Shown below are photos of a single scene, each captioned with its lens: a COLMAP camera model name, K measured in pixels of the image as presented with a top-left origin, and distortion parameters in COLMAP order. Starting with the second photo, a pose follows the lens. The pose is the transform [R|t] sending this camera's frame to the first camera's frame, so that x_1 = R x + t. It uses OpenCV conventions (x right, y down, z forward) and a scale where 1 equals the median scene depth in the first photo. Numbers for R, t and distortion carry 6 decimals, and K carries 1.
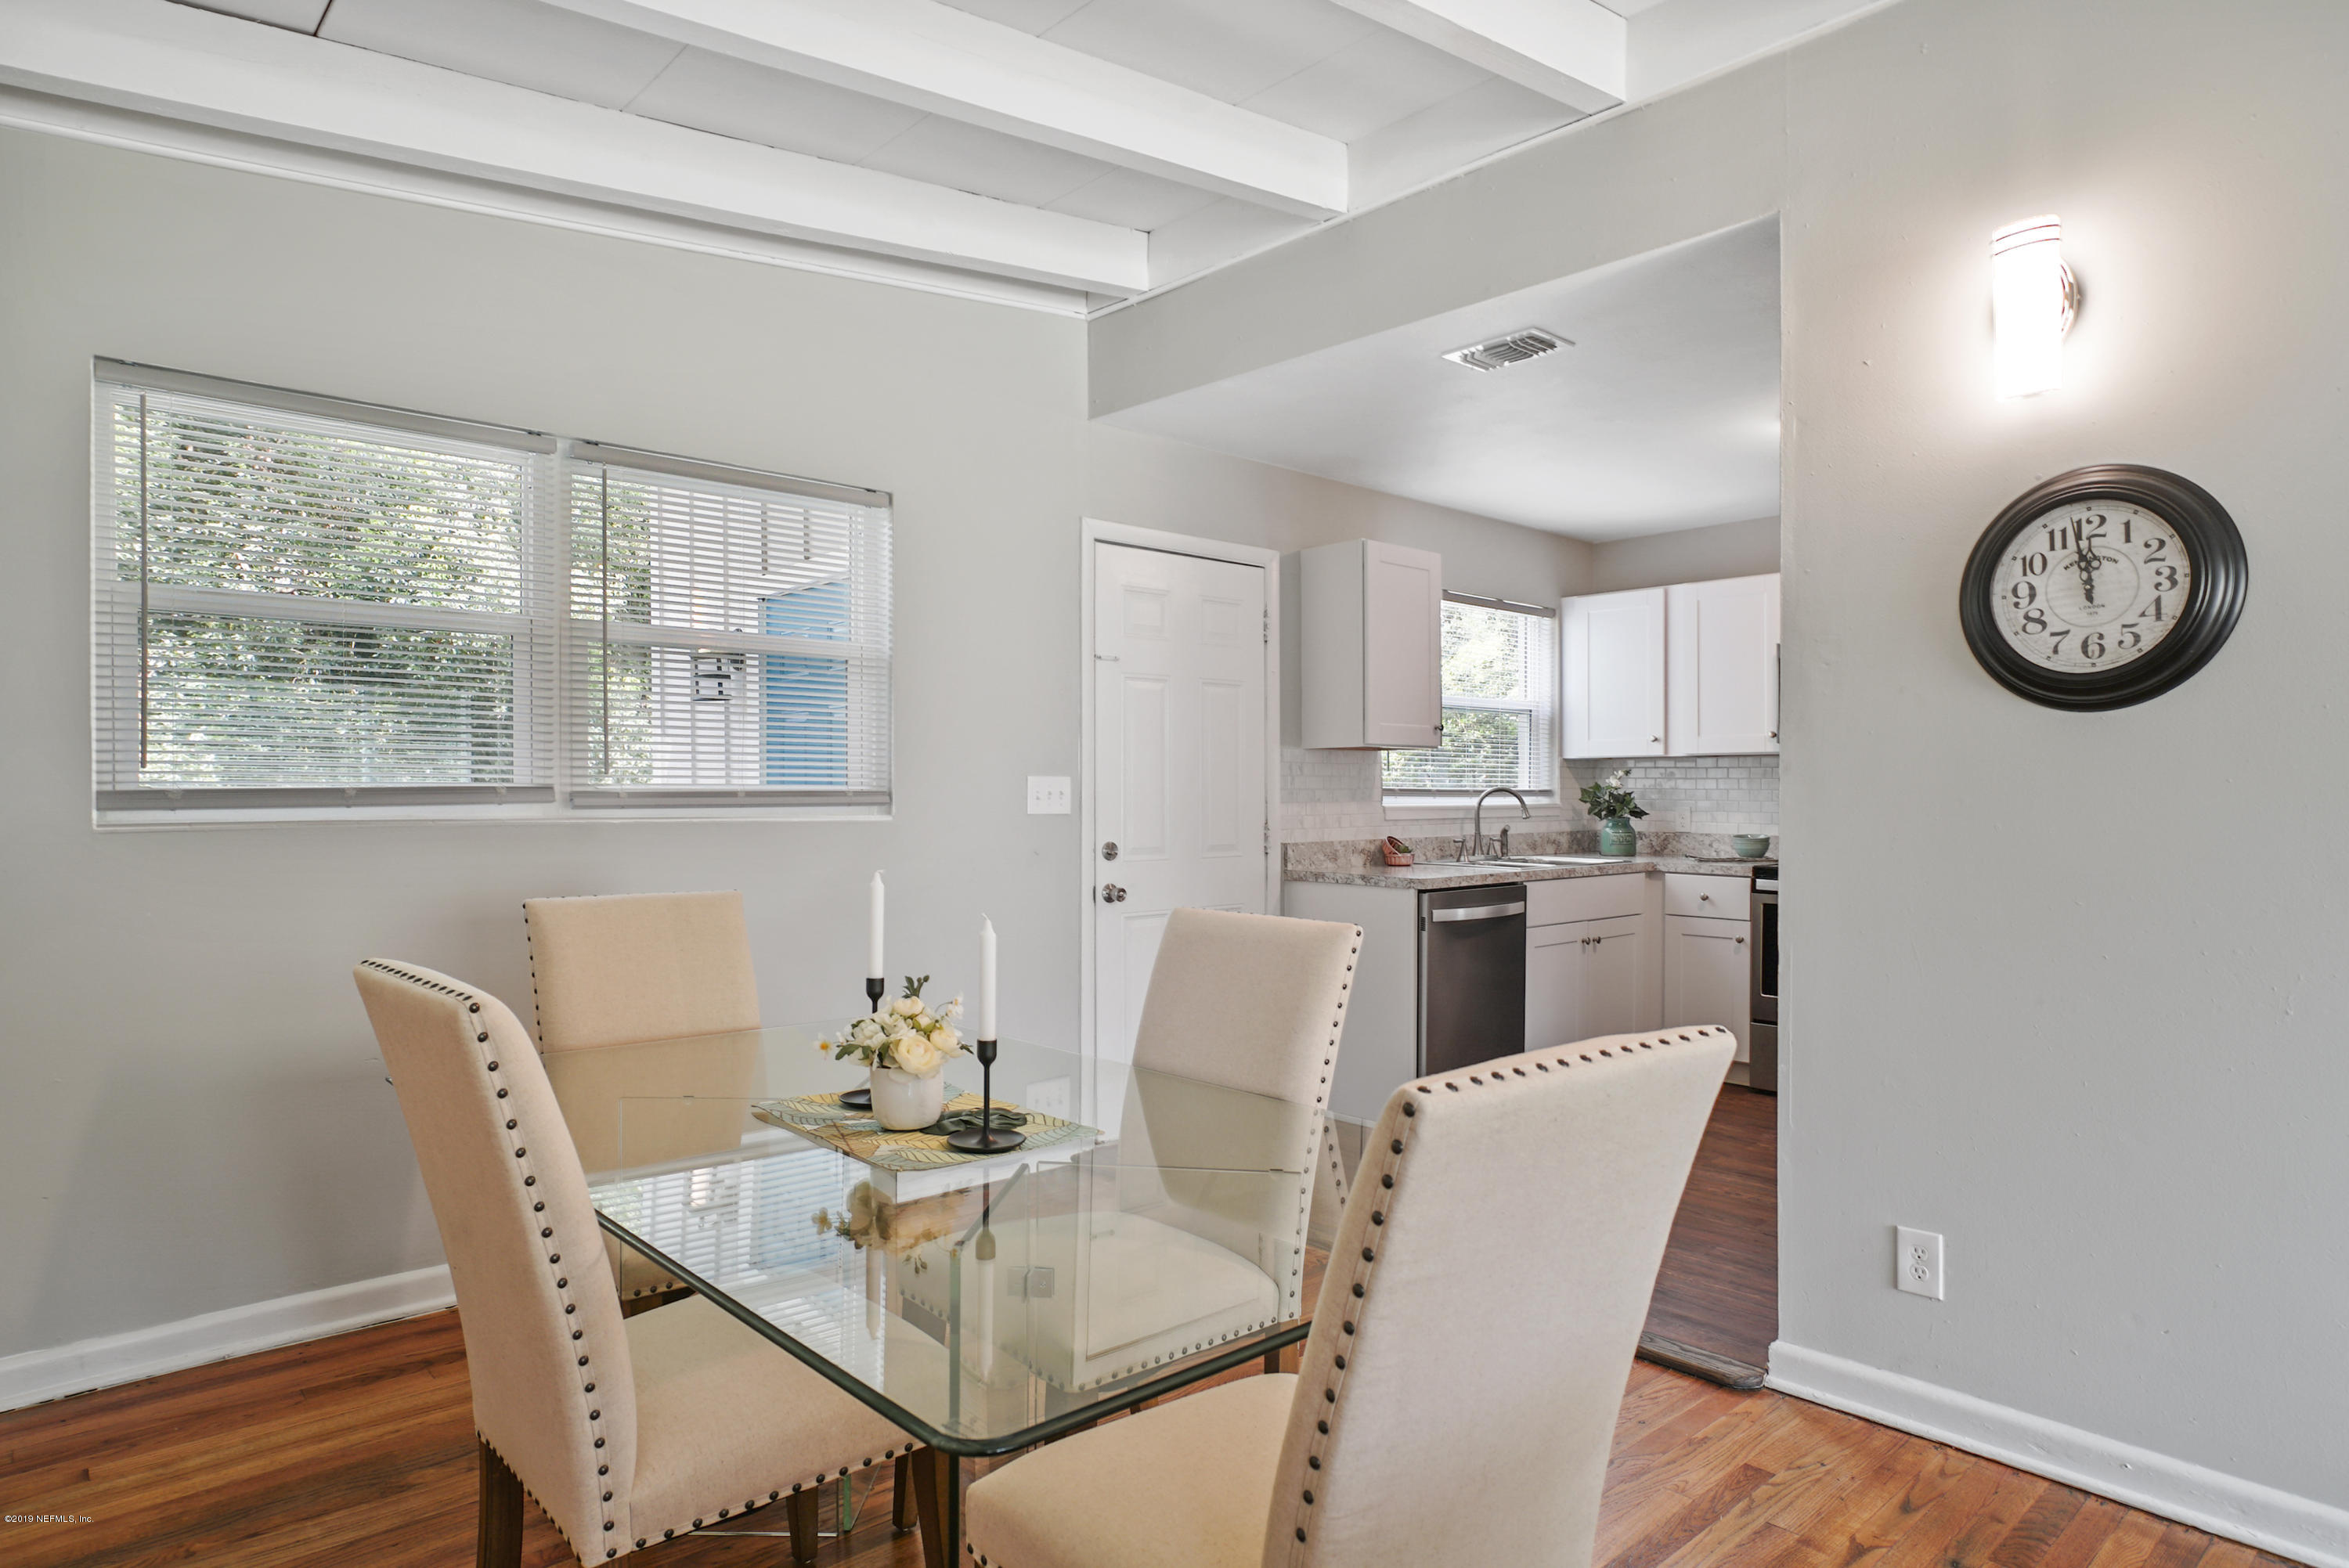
lens RADIAL K [[1347.1, 0, 1170.6], [0, 1347.1, 790.9], [0, 0, 1]] dist [-0.036571, -0.000140]
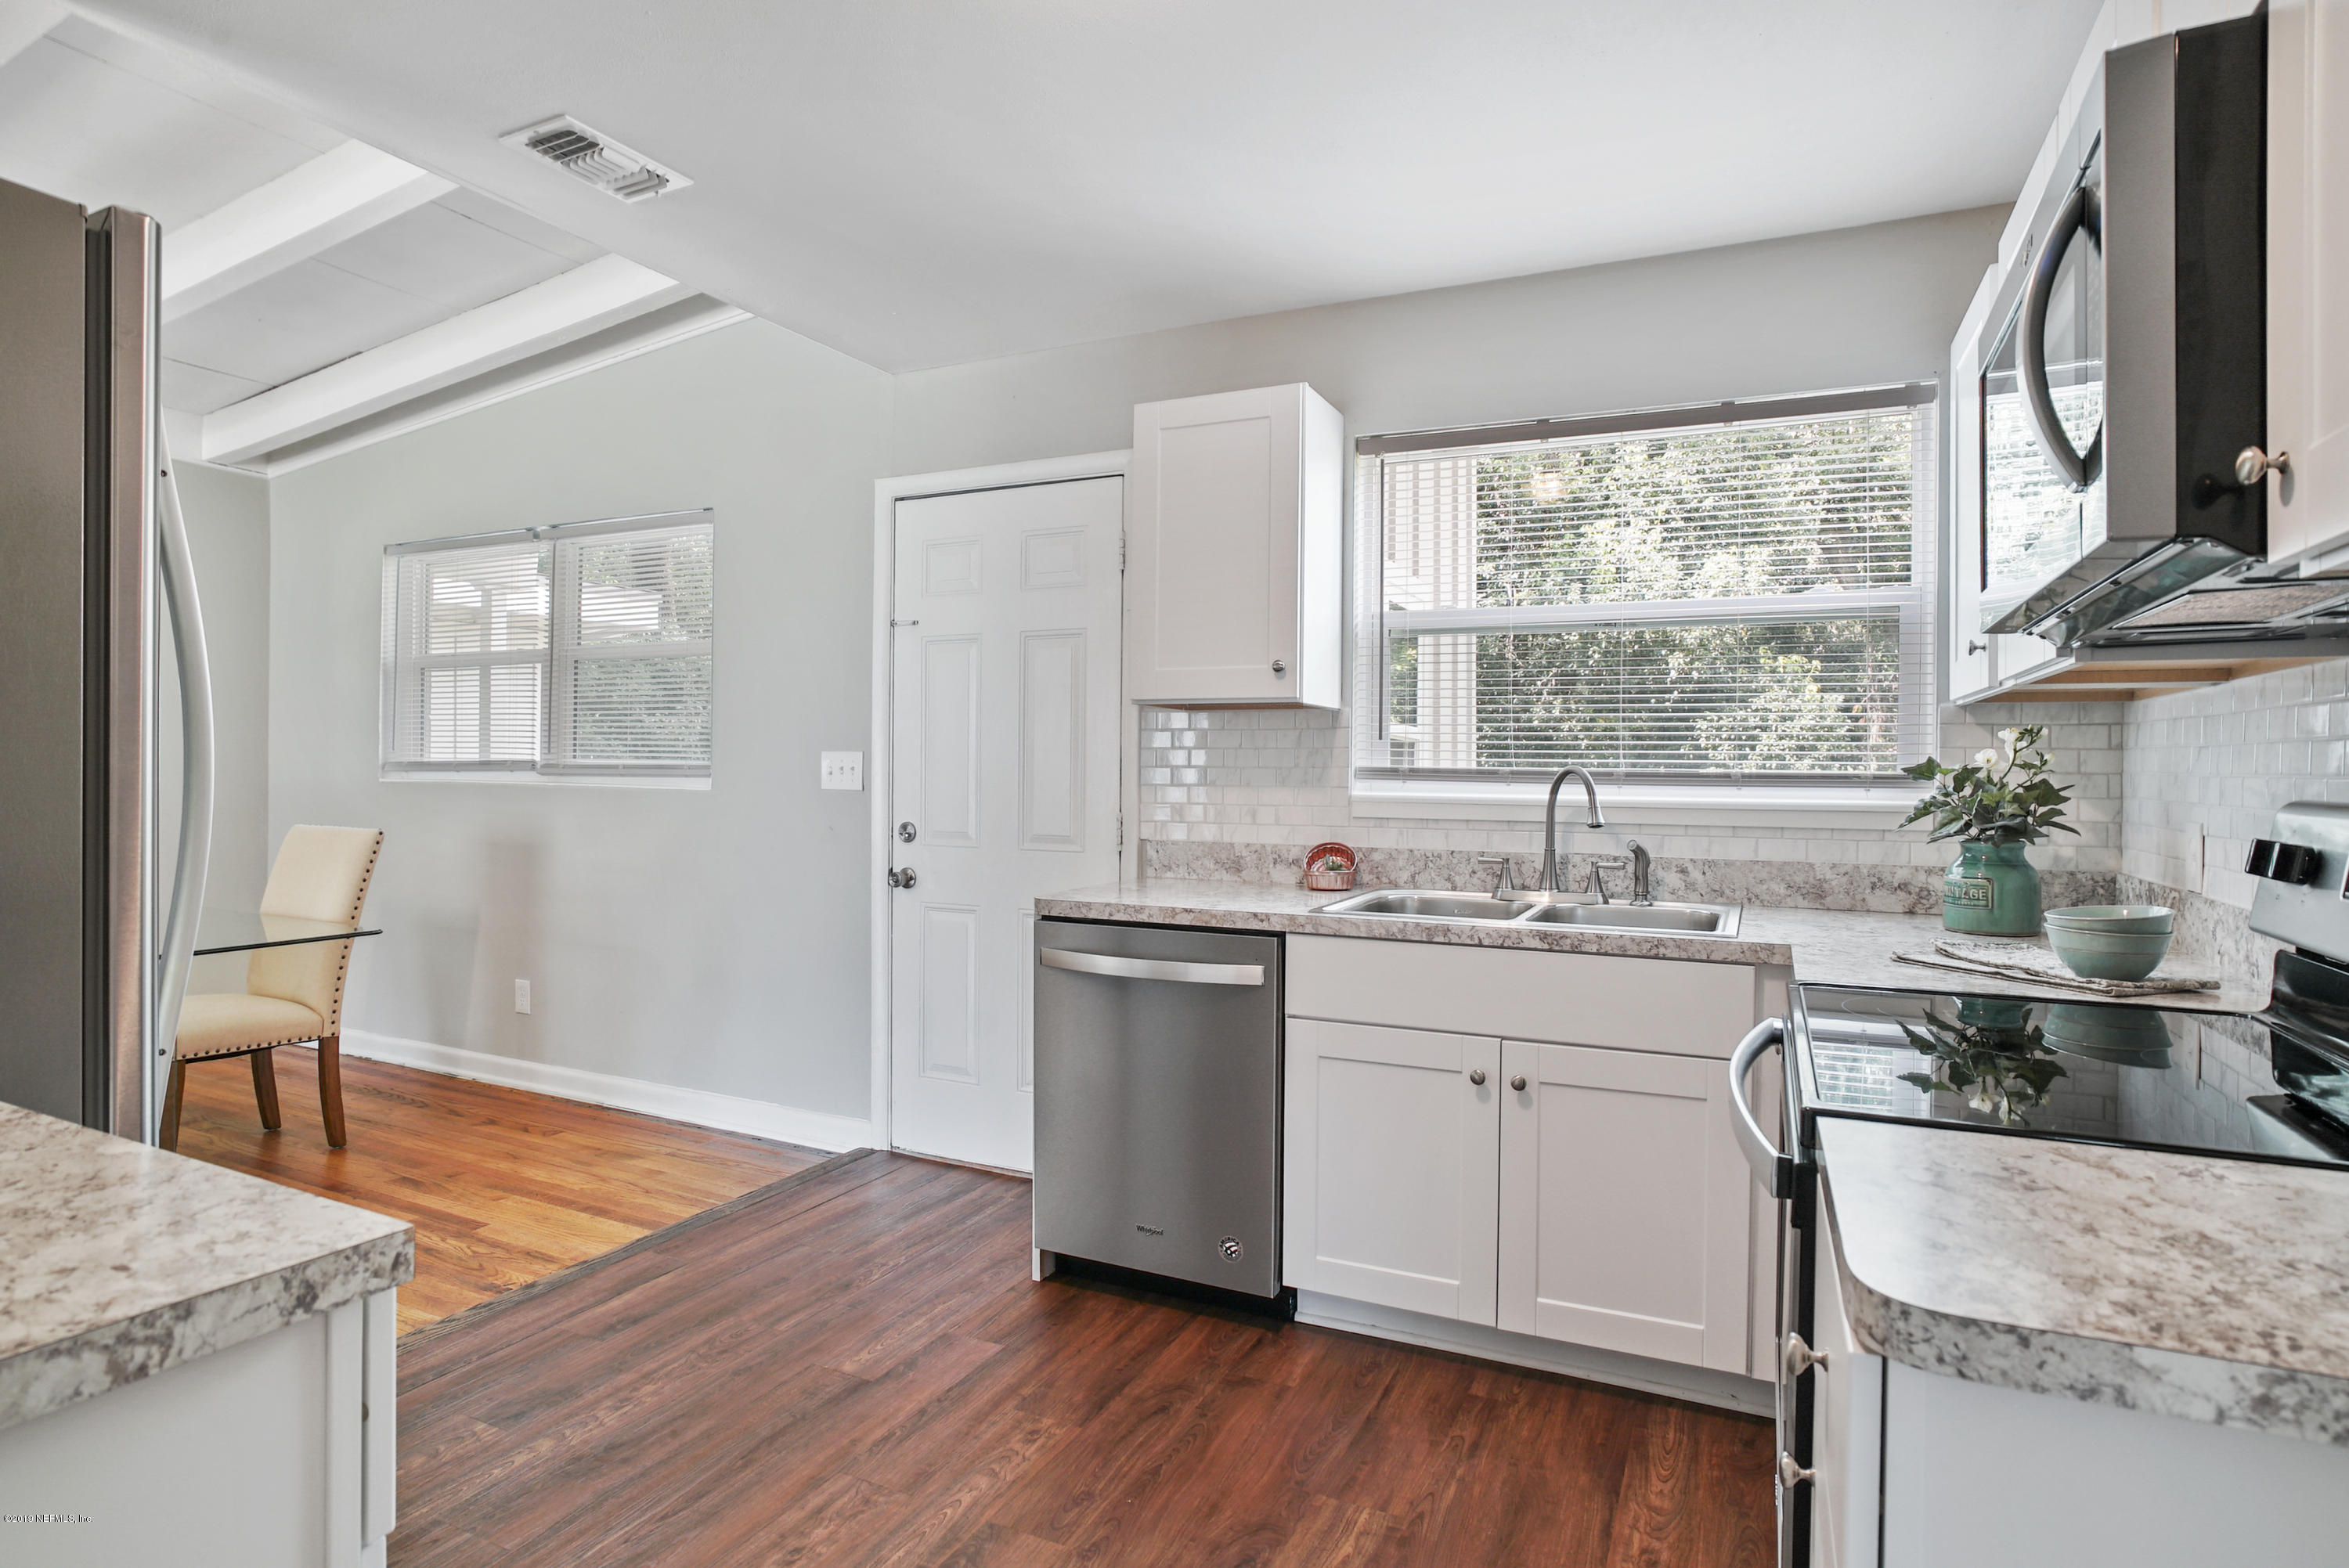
lens RADIAL K [[1175.8, 0, 1163.2], [0, 1175.8, 786.7], [0, 0, 1]] dist [-0.035446, 0.002919]
pose [[0.391073, 0.010626, -0.920298, 0.601748], [-0.014791, 0.999877, 0.005259, 0.005185], [0.920241, 0.011556, 0.391182, 0.667389]]
